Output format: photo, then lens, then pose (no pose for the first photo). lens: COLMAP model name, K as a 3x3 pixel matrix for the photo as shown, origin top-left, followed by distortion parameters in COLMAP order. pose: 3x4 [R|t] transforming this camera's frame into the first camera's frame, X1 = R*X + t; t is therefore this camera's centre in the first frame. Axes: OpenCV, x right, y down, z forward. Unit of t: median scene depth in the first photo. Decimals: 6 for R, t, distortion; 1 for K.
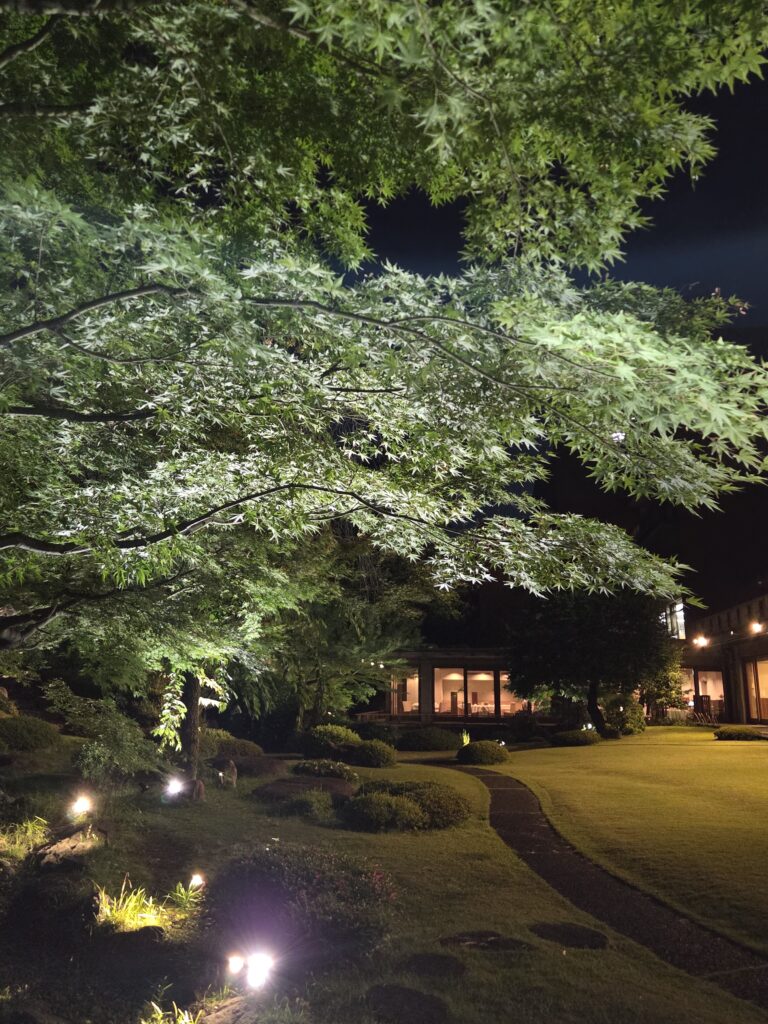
lens RADIAL K [[835.0, 0, 382.4], [0, 835.0, 511.8], [0, 0, 1]] dist [-0.011047, -0.000969]
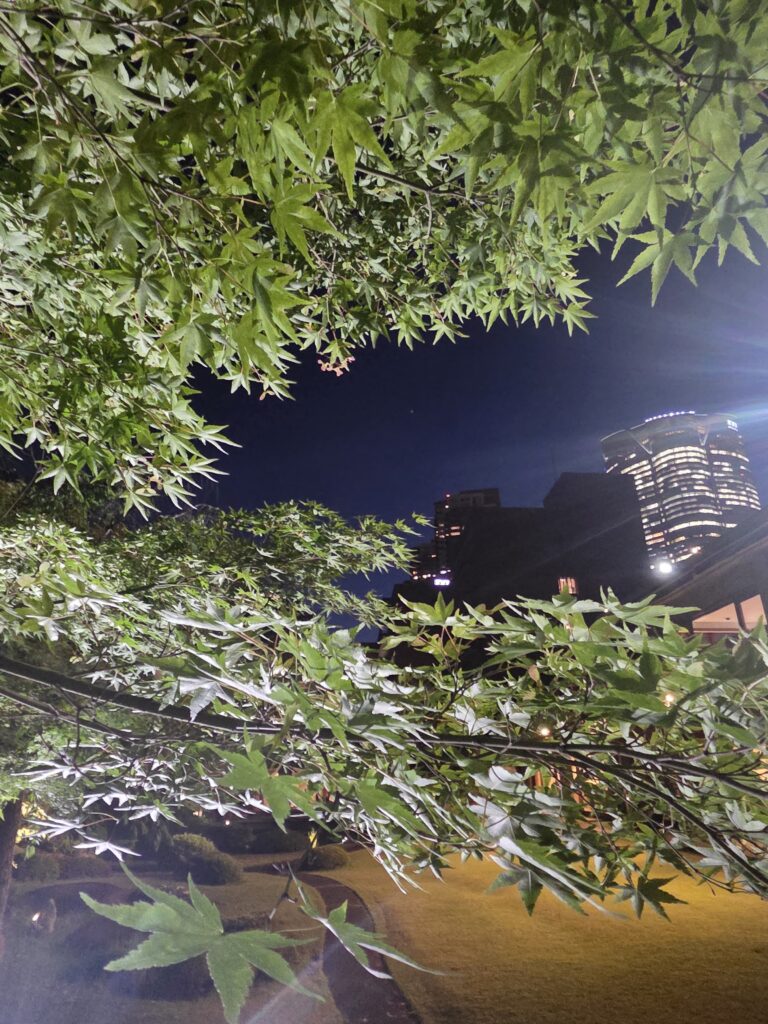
lens RADIAL K [[592.9, 0, 384.0], [0, 592.9, 507.8], [0, 0, 1]] dist [0.033427, 0.000678]
pose [[0.981168, 0.070892, 0.179677, 0.101412], [-0.031485, 0.976470, -0.213341, 0.007738], [-0.190573, 0.203666, 0.960313, 0.591916]]
